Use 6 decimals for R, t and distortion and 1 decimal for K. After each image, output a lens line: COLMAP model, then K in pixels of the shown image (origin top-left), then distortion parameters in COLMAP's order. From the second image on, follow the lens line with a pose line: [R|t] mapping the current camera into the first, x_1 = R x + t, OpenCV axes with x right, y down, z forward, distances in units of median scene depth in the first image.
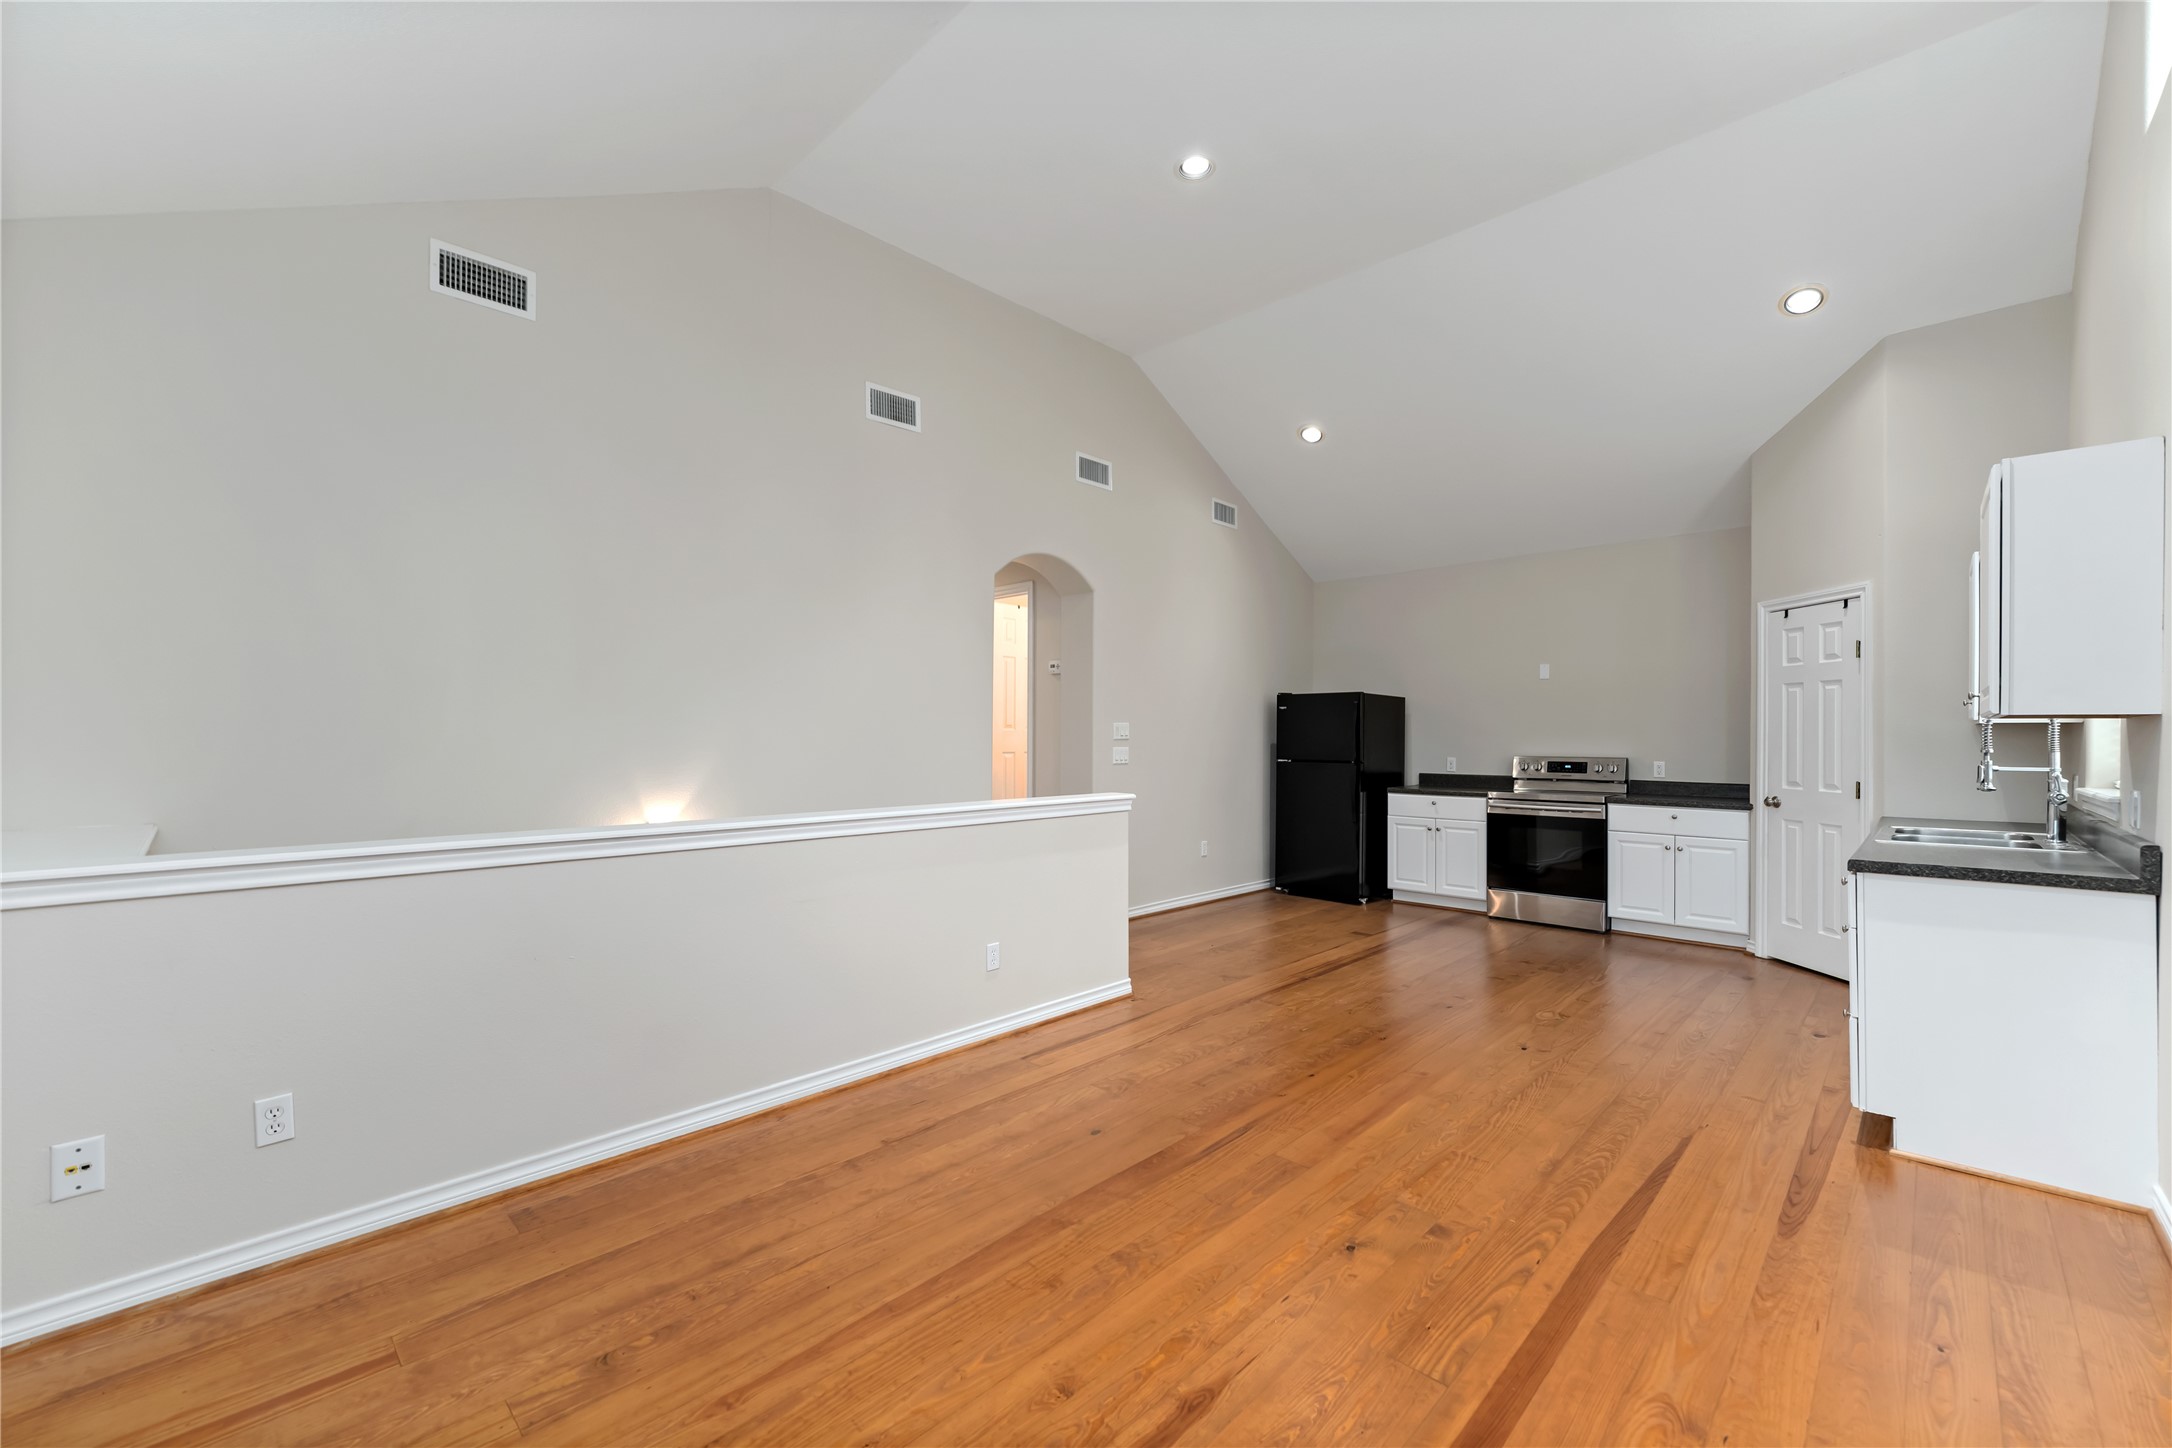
lens RADIAL K [[887.5, 0, 1086.0], [0, 887.5, 724.0], [0, 0, 1]] dist [-0.000592, 0.000030]
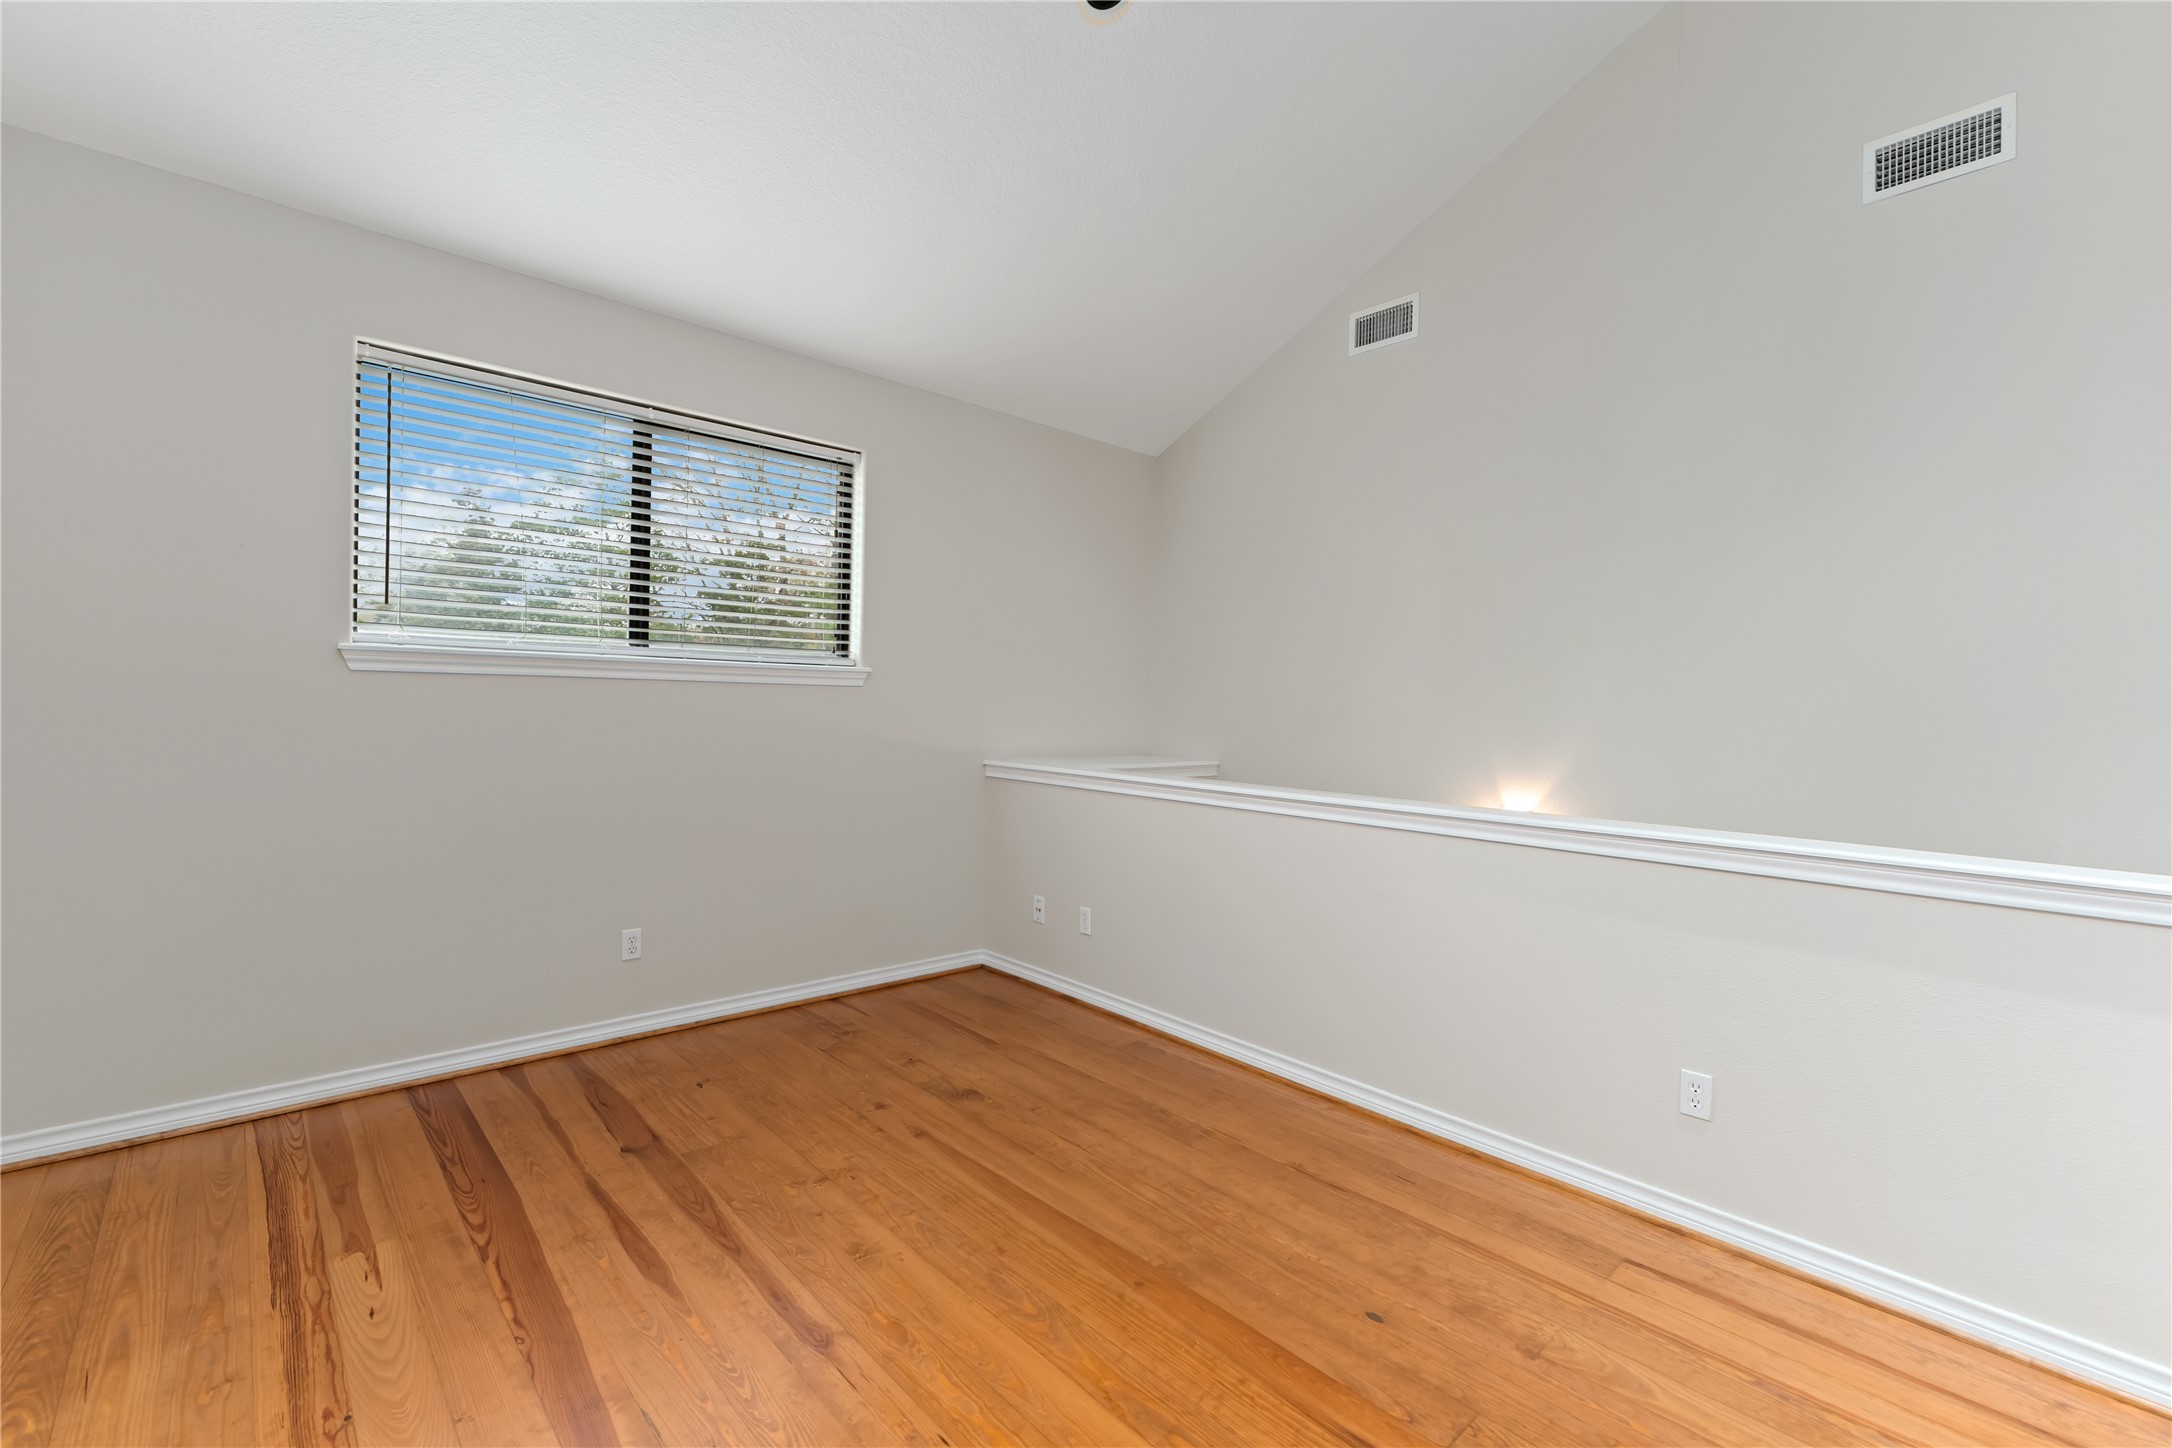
lens RADIAL K [[944.9, 0, 1082.1], [0, 944.9, 691.9], [0, 0, 1]] dist [0.000530, 0.000137]
pose [[-0.068315, -0.014510, -0.997558, 0.834126], [-0.012289, 0.999831, -0.013701, 0.005908], [0.997588, 0.011323, -0.068481, 0.932537]]
